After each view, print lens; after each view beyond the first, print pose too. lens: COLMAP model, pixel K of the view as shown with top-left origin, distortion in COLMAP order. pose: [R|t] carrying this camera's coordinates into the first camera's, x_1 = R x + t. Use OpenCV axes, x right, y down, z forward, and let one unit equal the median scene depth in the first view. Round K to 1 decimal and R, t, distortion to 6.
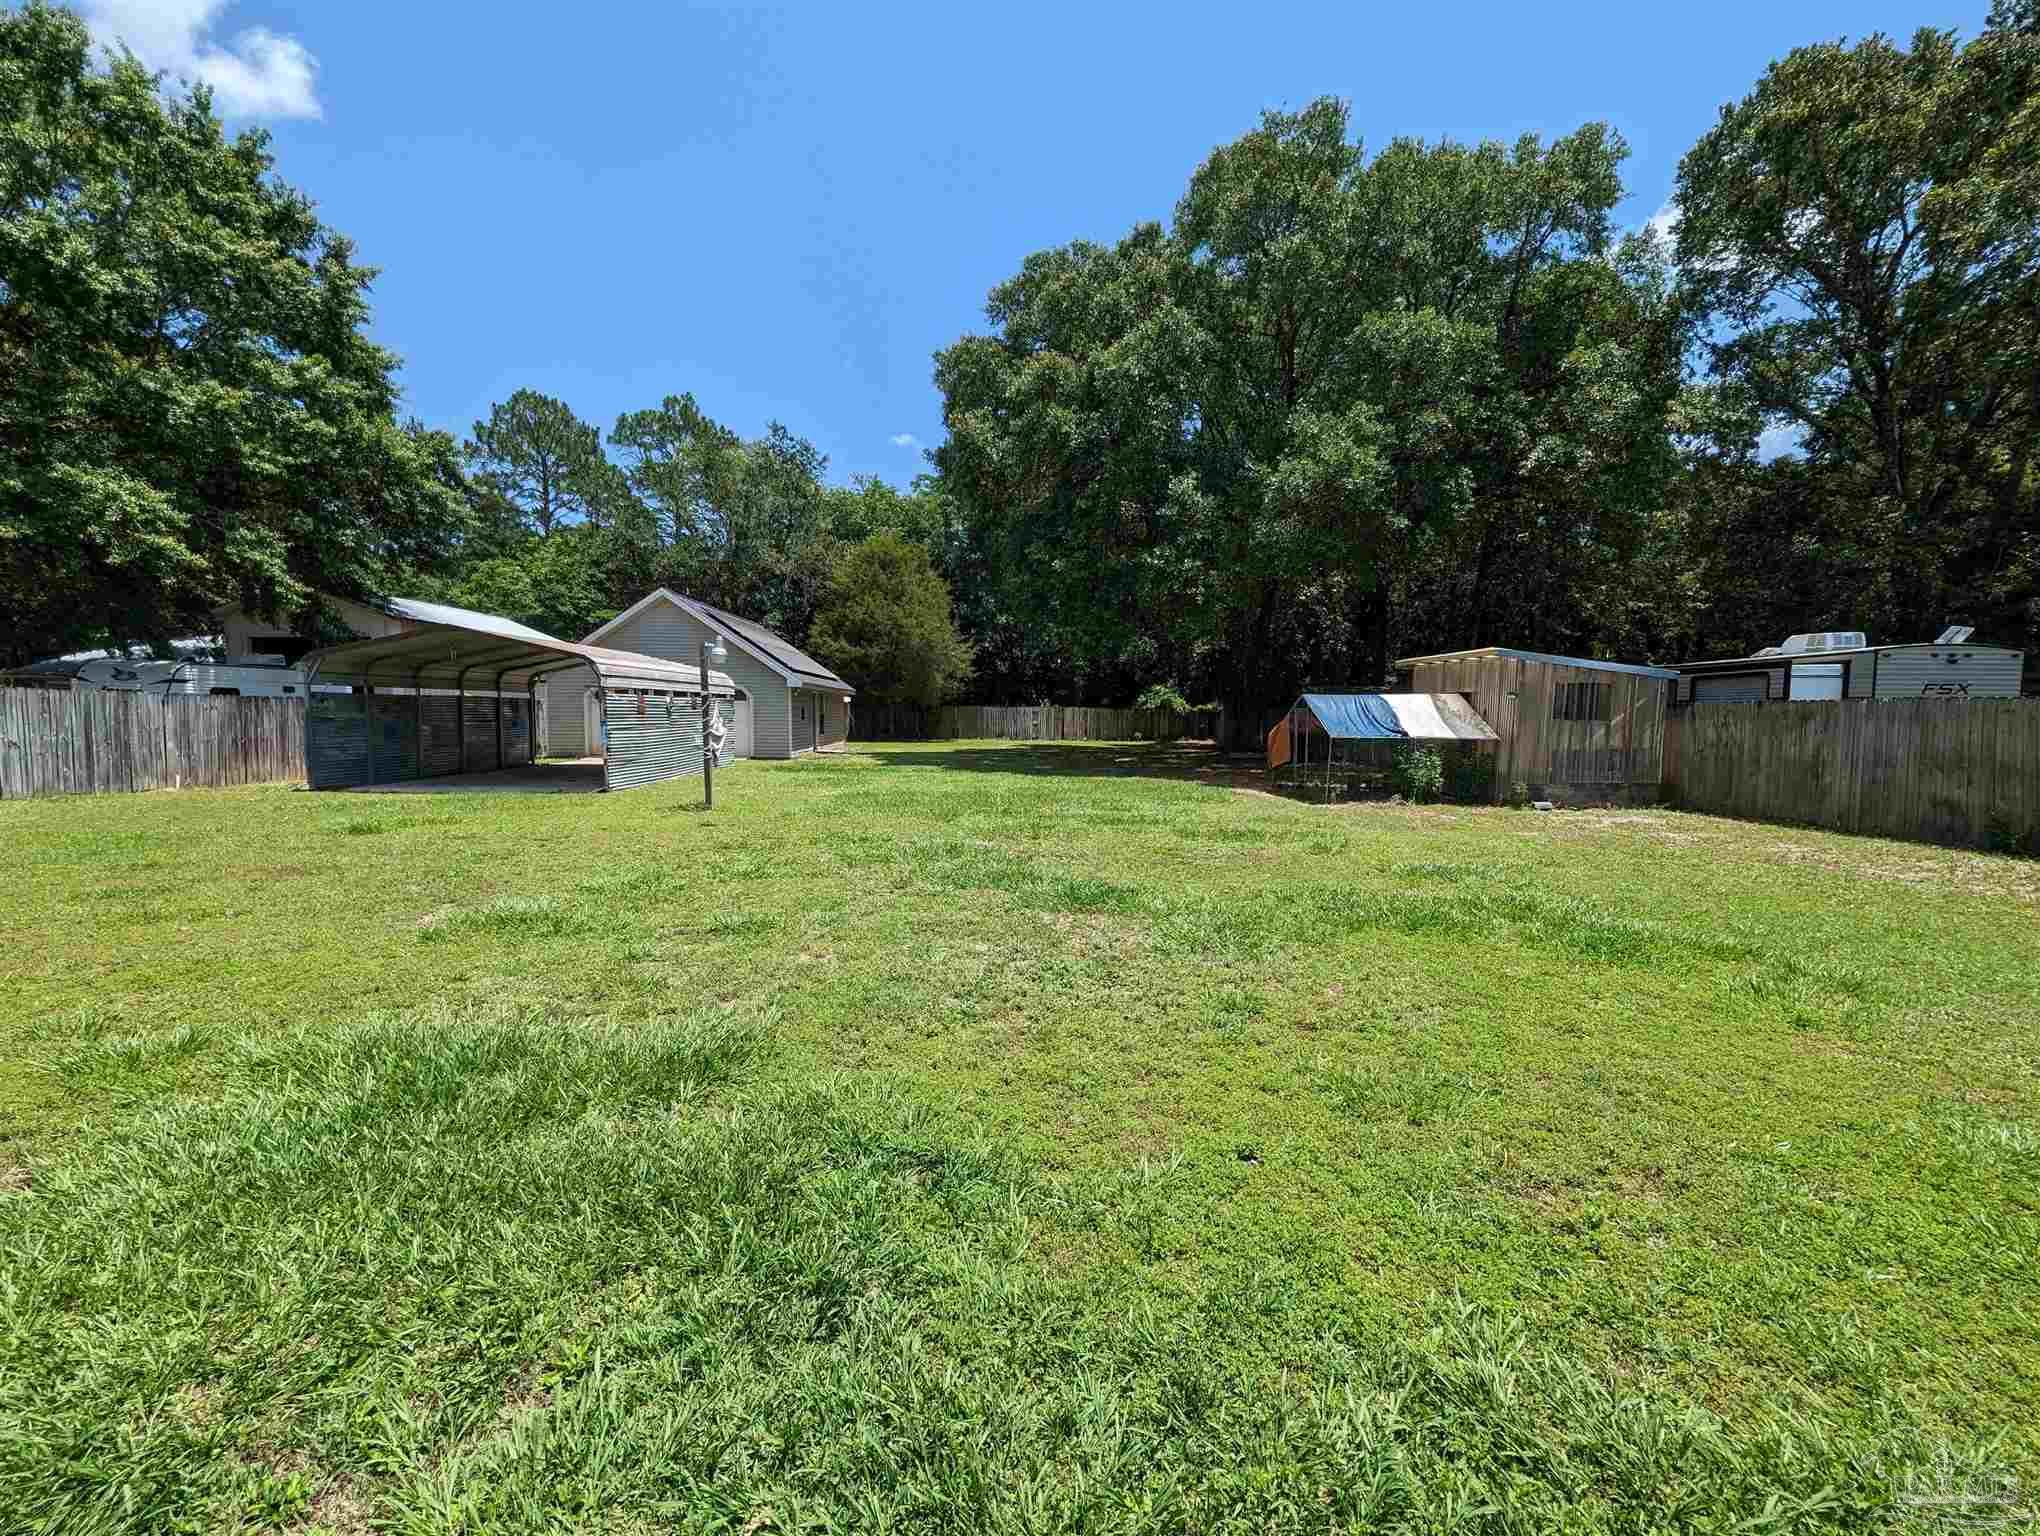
lens RADIAL K [[835.0, 0, 1023.7], [0, 835.0, 772.0], [0, 0, 1]] dist [0.003290, -0.000216]
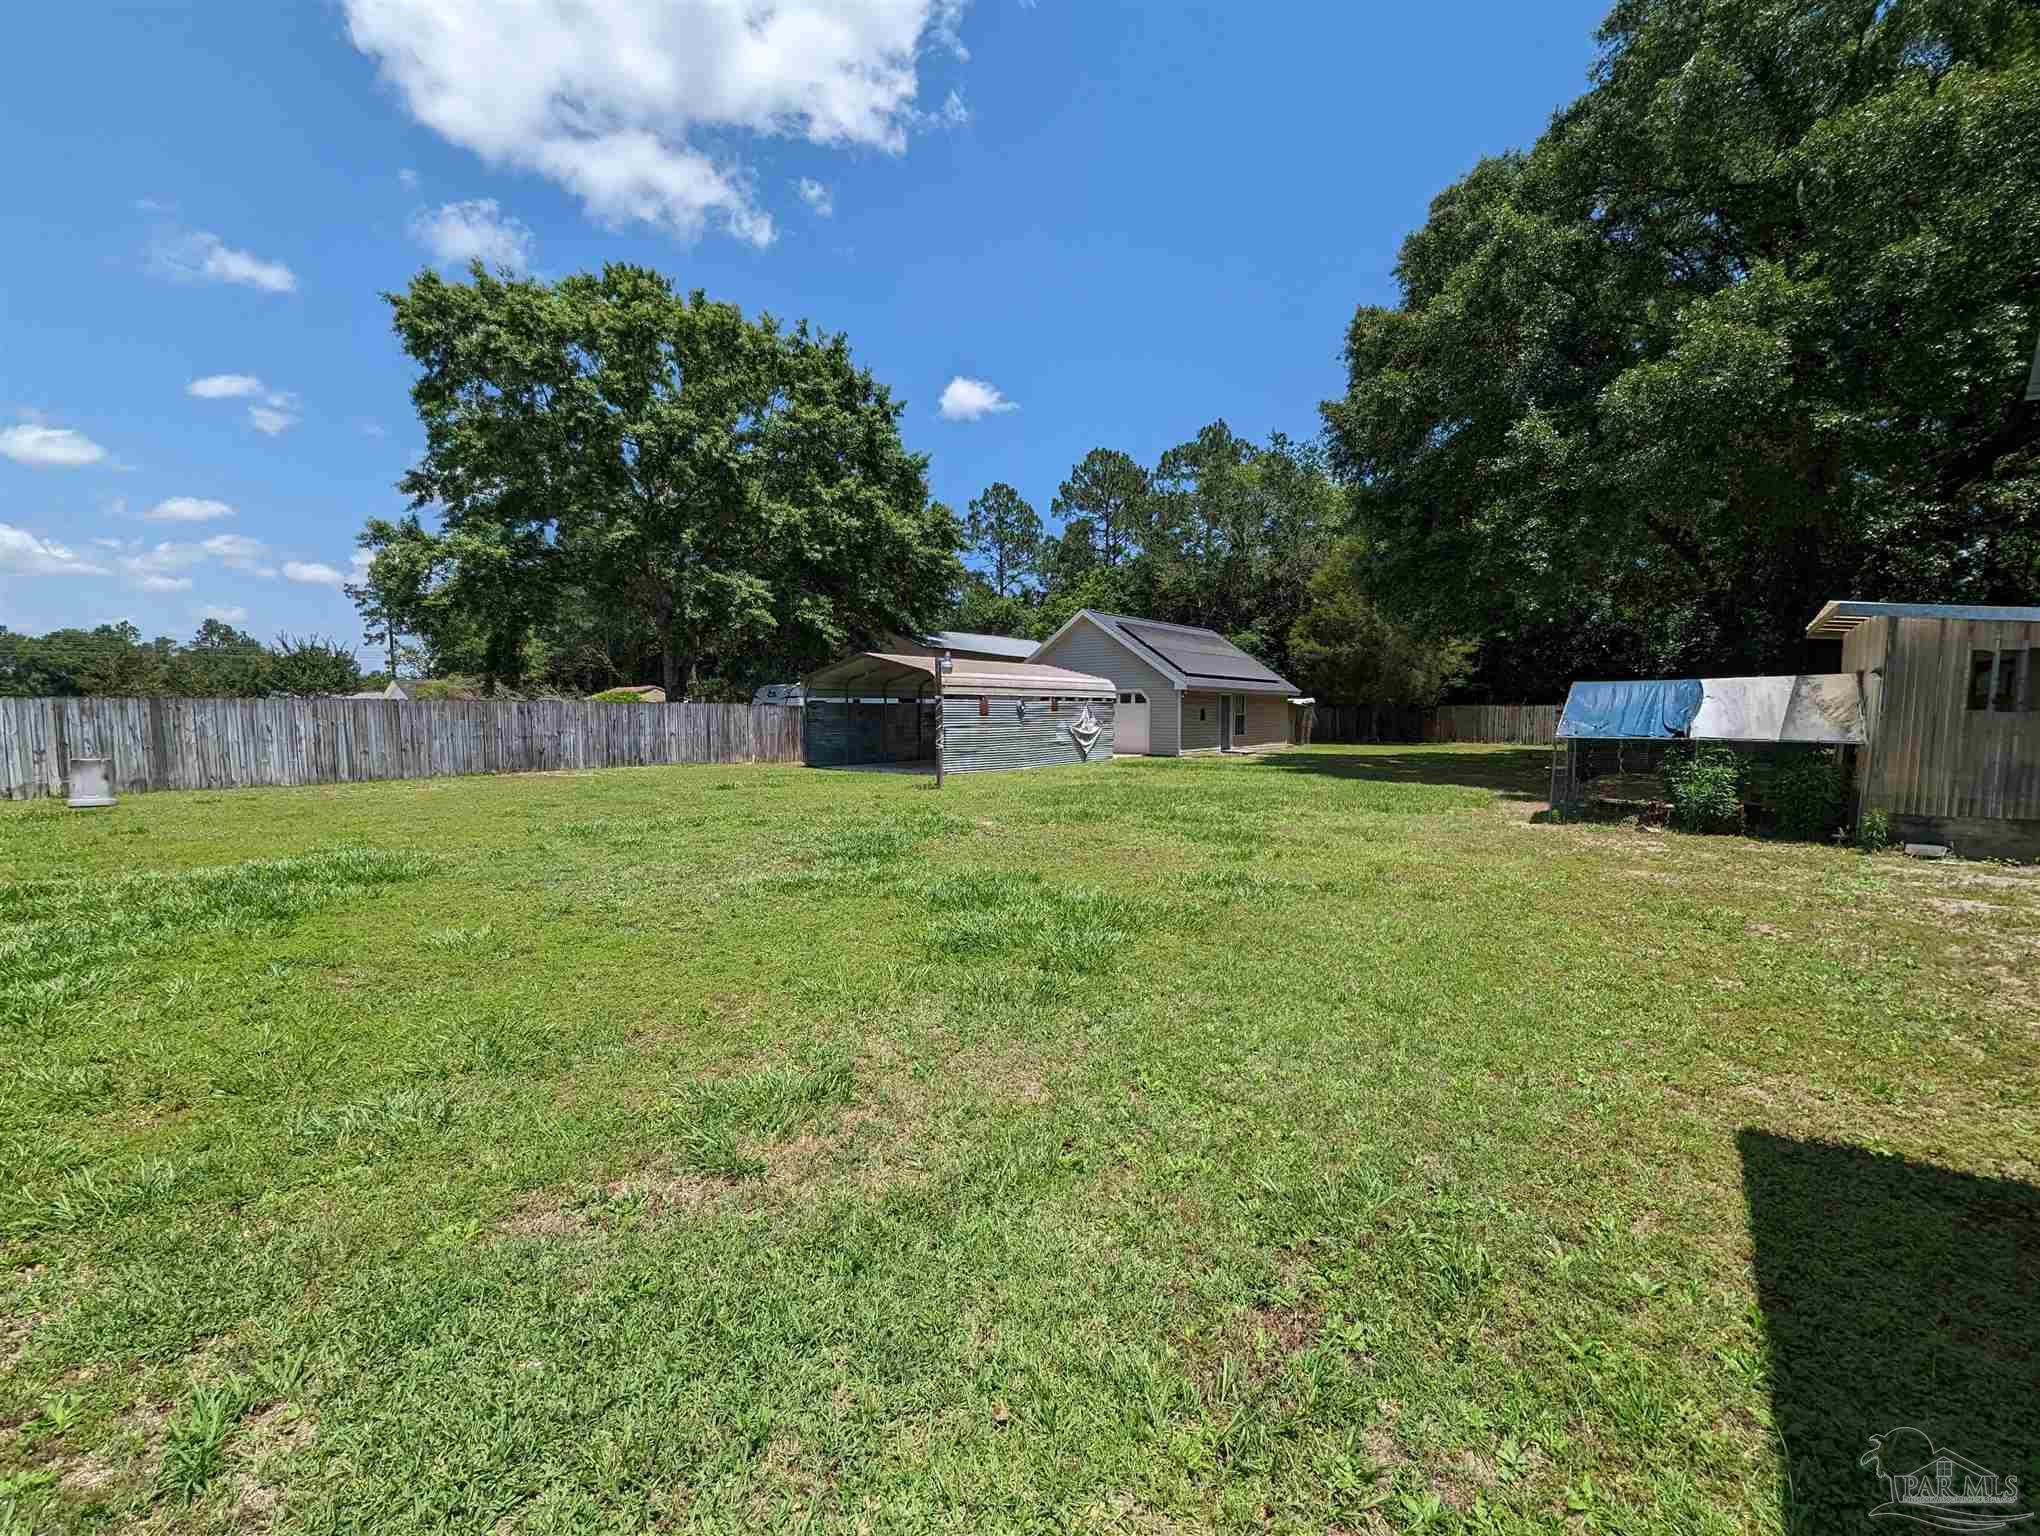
lens RADIAL K [[835.0, 0, 1026.4], [0, 835.0, 771.4], [0, 0, 1]] dist [0.003290, -0.000216]
pose [[0.764944, 0.035315, -0.643128, 0.350833], [-0.038839, 0.999208, 0.008673, 0.001110], [0.642925, 0.018344, 0.765710, 0.074817]]
